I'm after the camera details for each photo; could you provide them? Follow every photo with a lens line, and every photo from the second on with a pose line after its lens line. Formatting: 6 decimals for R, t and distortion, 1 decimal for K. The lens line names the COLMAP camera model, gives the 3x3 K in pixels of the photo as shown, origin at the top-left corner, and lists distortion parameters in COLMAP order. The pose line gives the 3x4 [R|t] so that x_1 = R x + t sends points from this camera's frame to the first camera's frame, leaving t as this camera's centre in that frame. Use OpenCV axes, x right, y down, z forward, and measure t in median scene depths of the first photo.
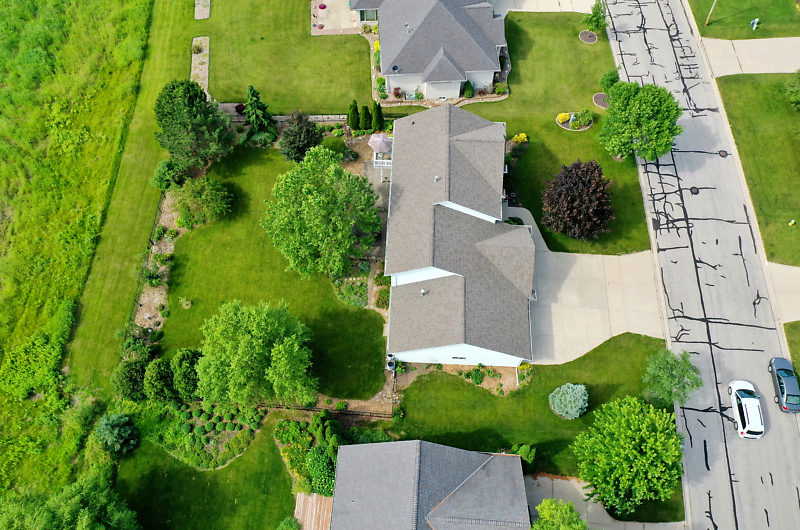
lens RADIAL K [[632.3, 0, 400.0], [0, 632.3, 265.0], [0, 0, 1]] dist [0.008870, -0.004010]
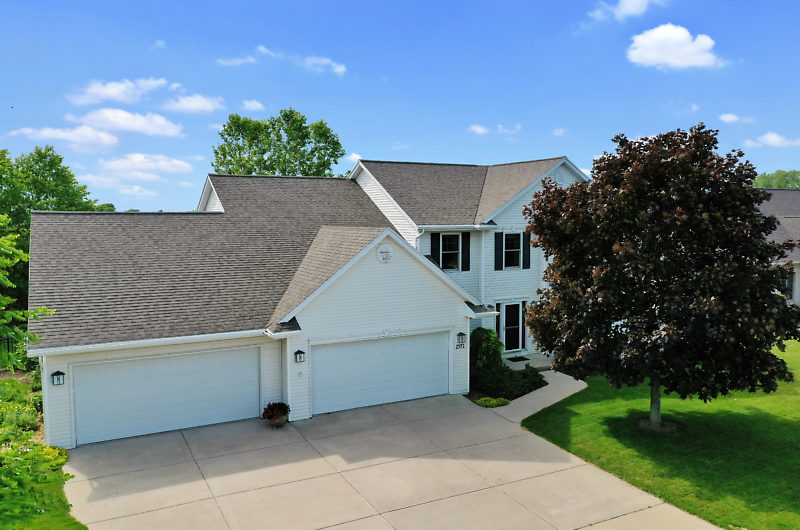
lens RADIAL K [[637.6, 0, 400.0], [0, 637.6, 265.0], [0, 0, 1]] dist [0.002972, -0.003799]
pose [[0.507506, 0.053350, -0.859995, 0.465174], [-0.759734, 0.498572, -0.417410, 0.108522], [0.406500, 0.865205, 0.293560, 0.829591]]
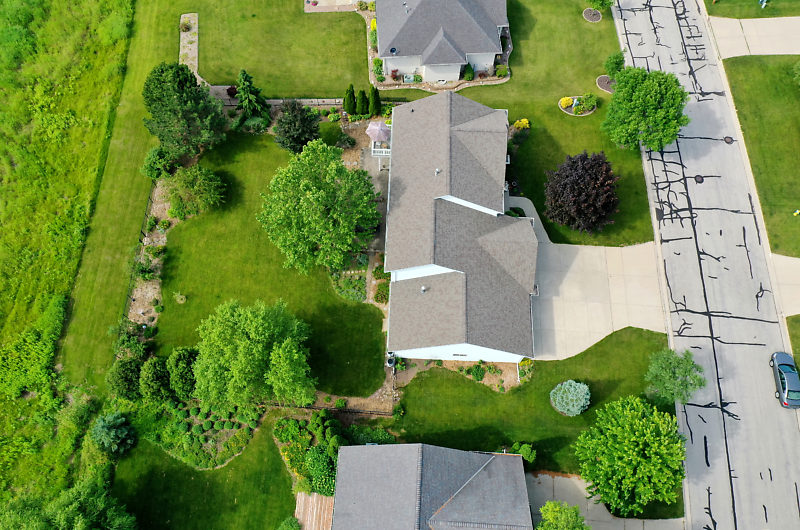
lens RADIAL K [[632.3, 0, 400.0], [0, 632.3, 265.0], [0, 0, 1]] dist [0.008870, -0.004010]
pose [[0.999902, -0.001645, 0.013924, -0.012144], [0.000813, 0.998225, 0.059552, -0.046316], [-0.013997, -0.059535, 0.998128, 0.021841]]
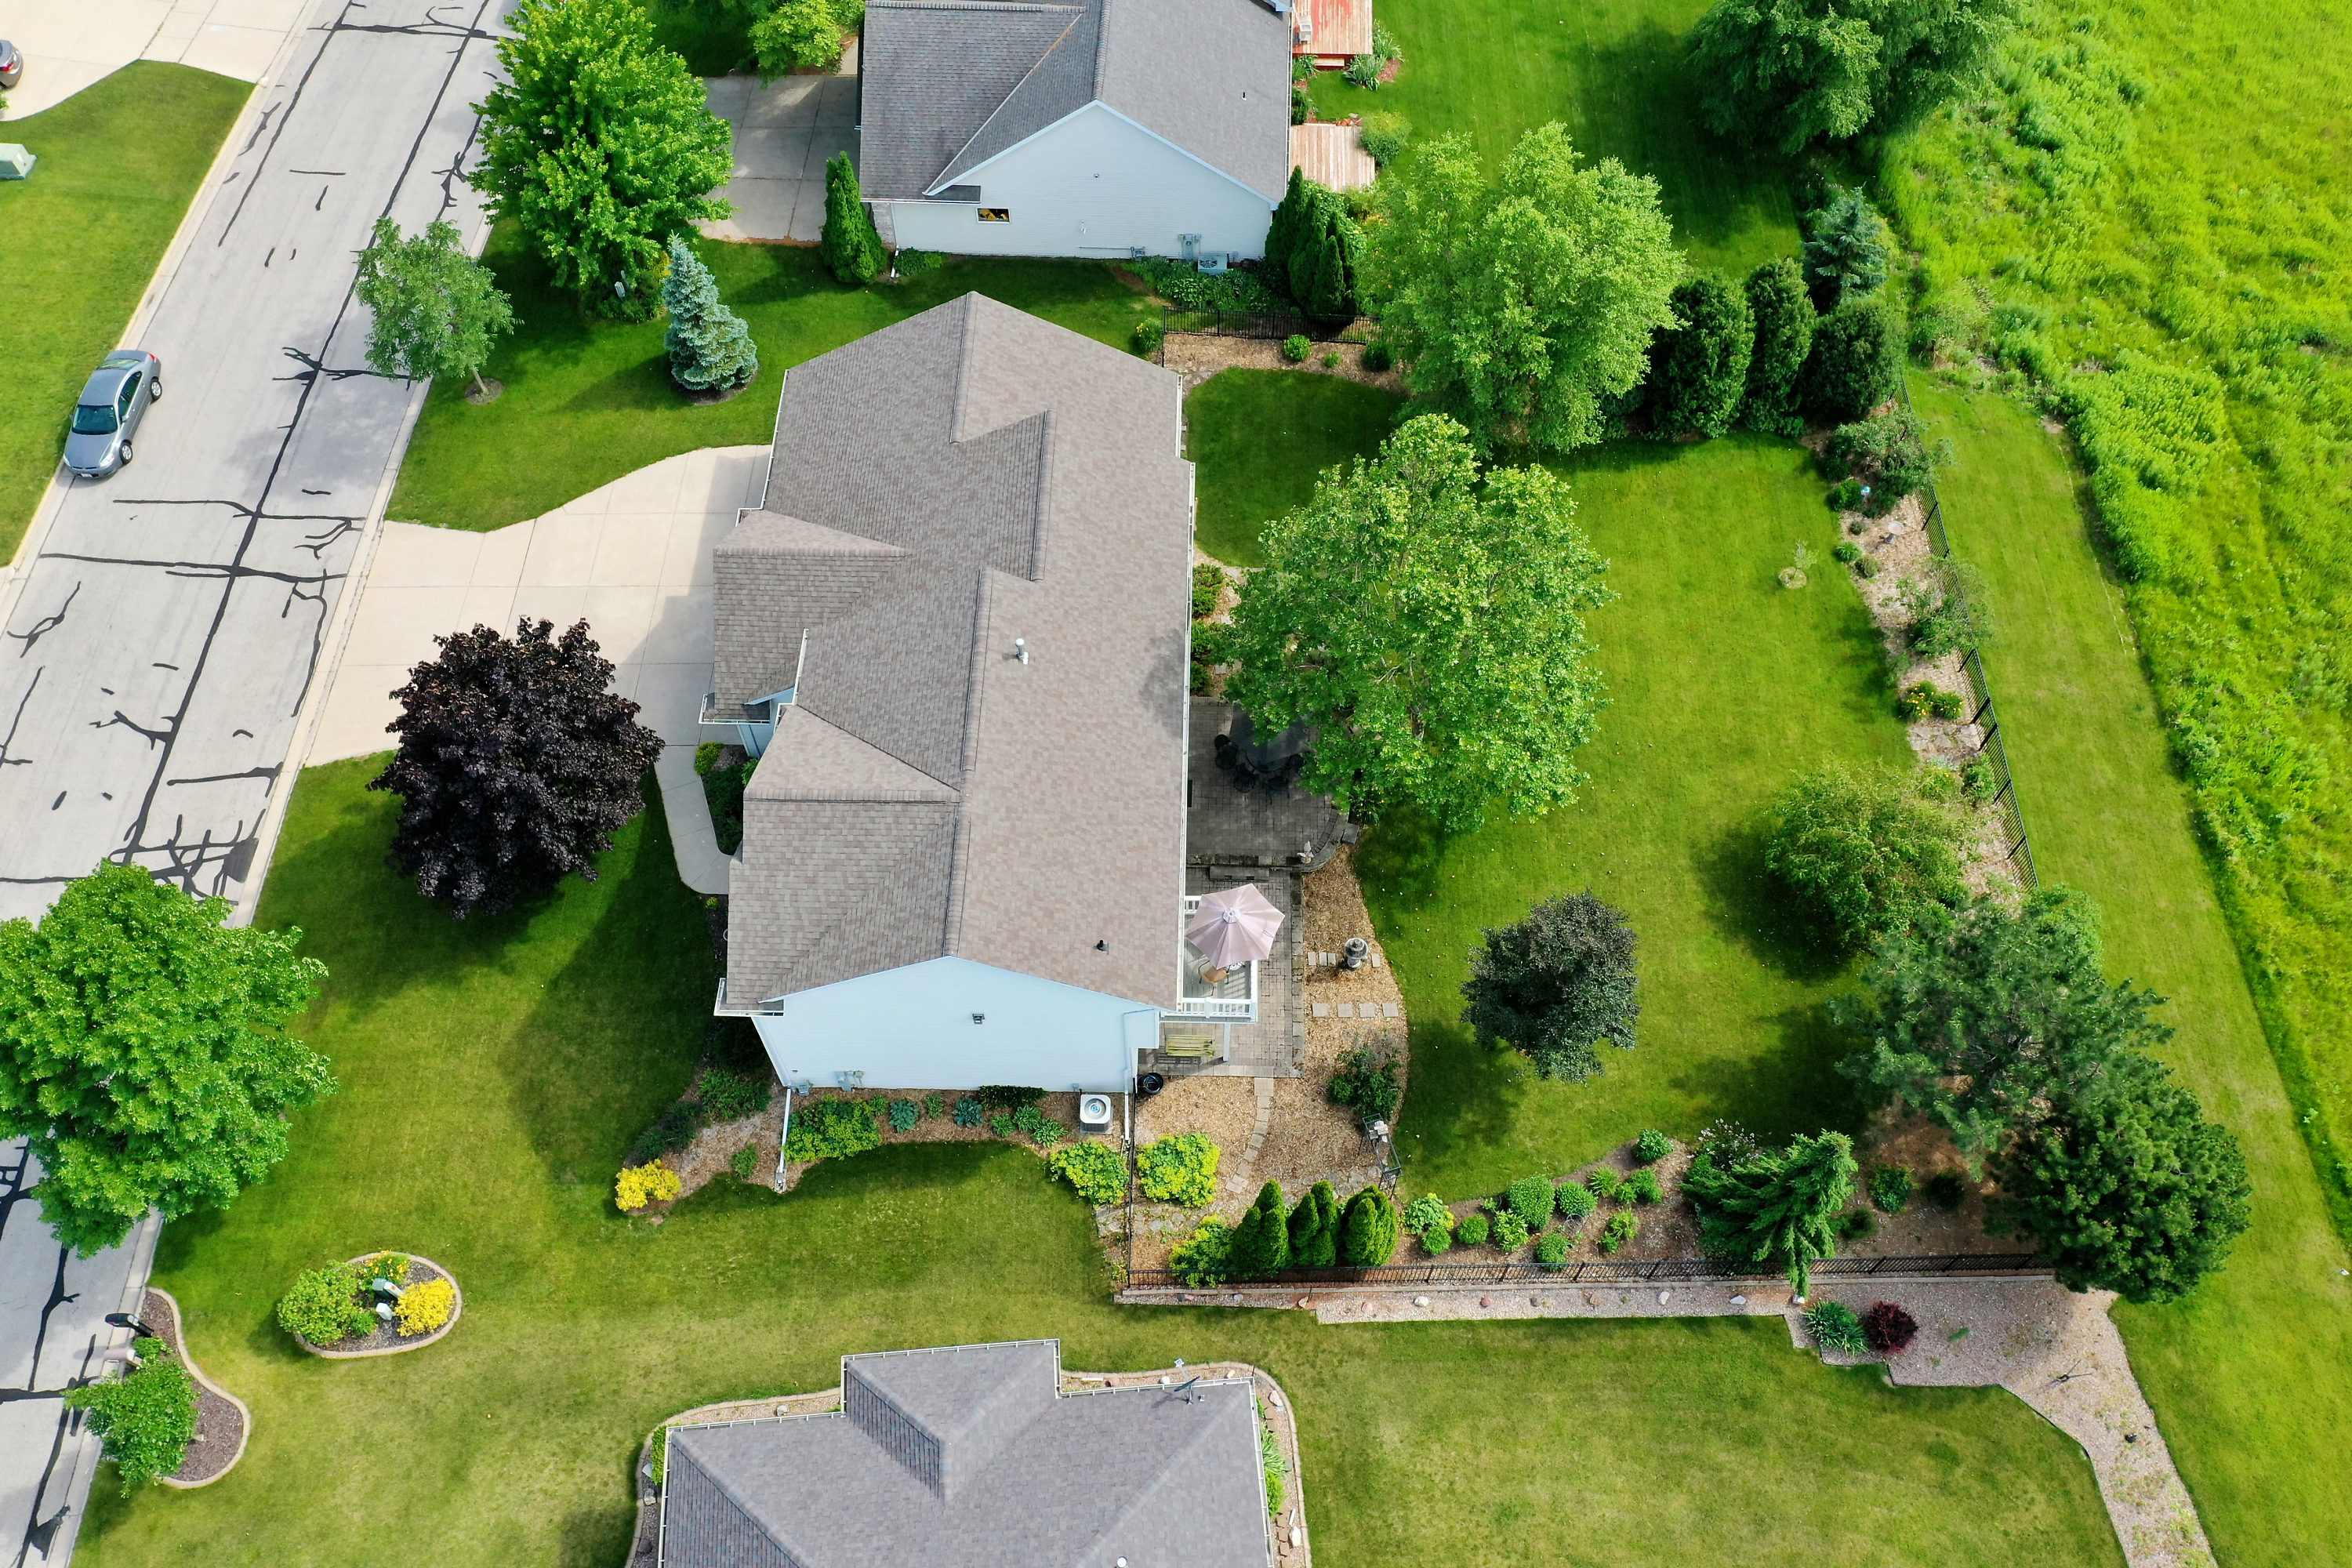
lens RADIAL K [[1858.9, 0, 1176.0], [0, 1858.9, 784.0], [0, 0, 1]] dist [0.008870, -0.004010]
pose [[-0.999776, 0.016080, -0.013761, 0.000929], [-0.020017, -0.507216, 0.861586, -0.794401], [0.006874, 0.861669, 0.507424, 0.575813]]
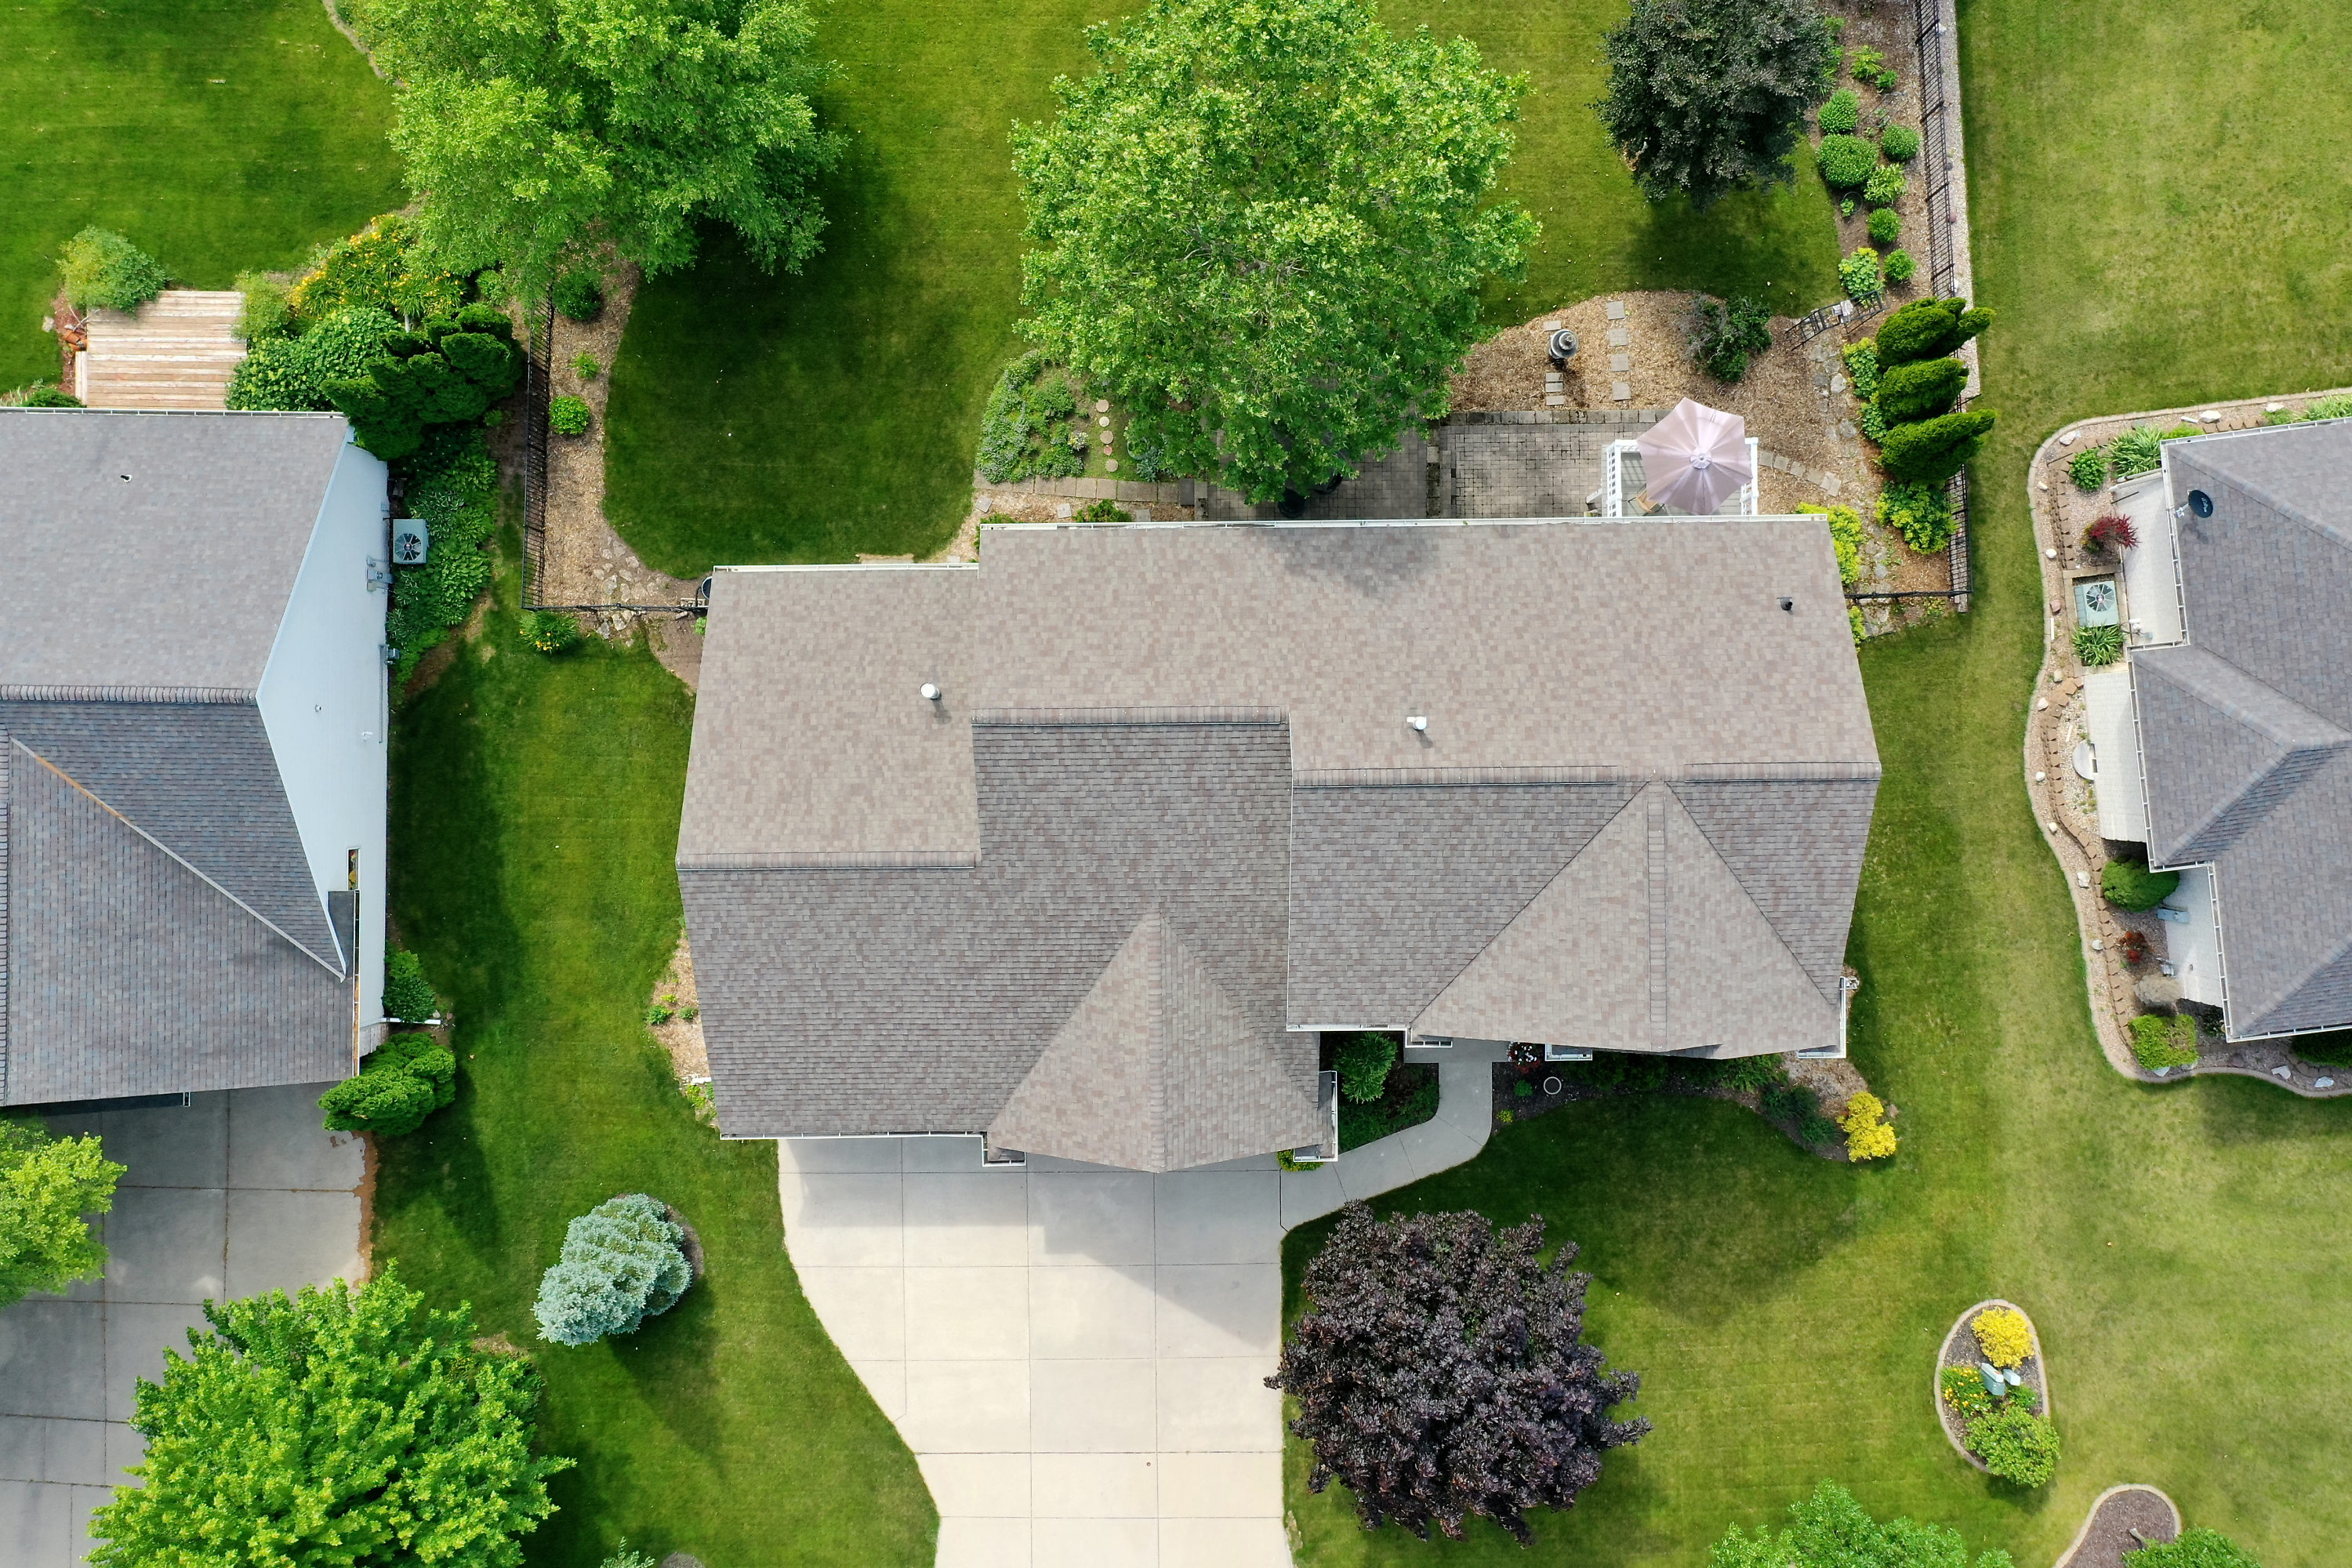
lens RADIAL K [[1858.9, 0, 1176.0], [0, 1858.9, 784.0], [0, 0, 1]] dist [0.008870, -0.004010]
pose [[0.055002, 0.998477, 0.004282, 0.063903], [-0.885081, 0.046770, 0.463082, -0.319162], [0.462177, -0.029261, 0.886305, 0.370121]]
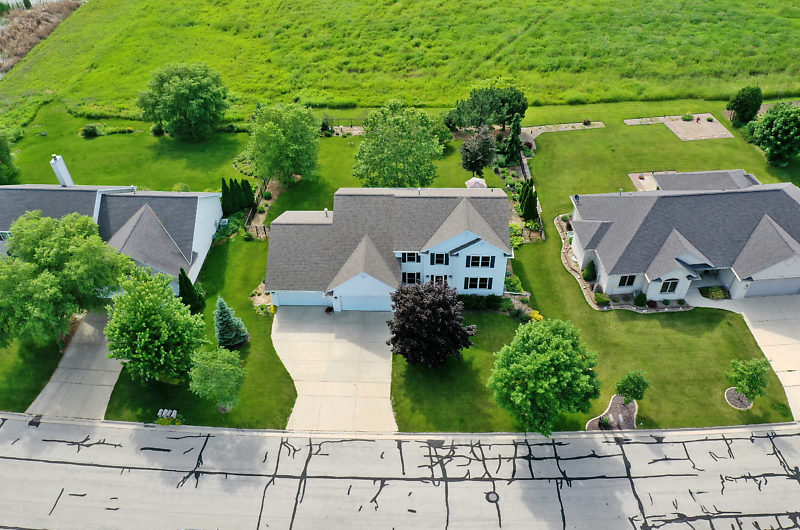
lens RADIAL K [[632.3, 0, 400.0], [0, 632.3, 265.0], [0, 0, 1]] dist [0.008870, -0.004010]
pose [[0.011477, 0.671340, -0.741061, 0.877162], [-0.879768, 0.359025, 0.311622, -0.368539], [0.475264, 0.648385, 0.594744, 0.368195]]
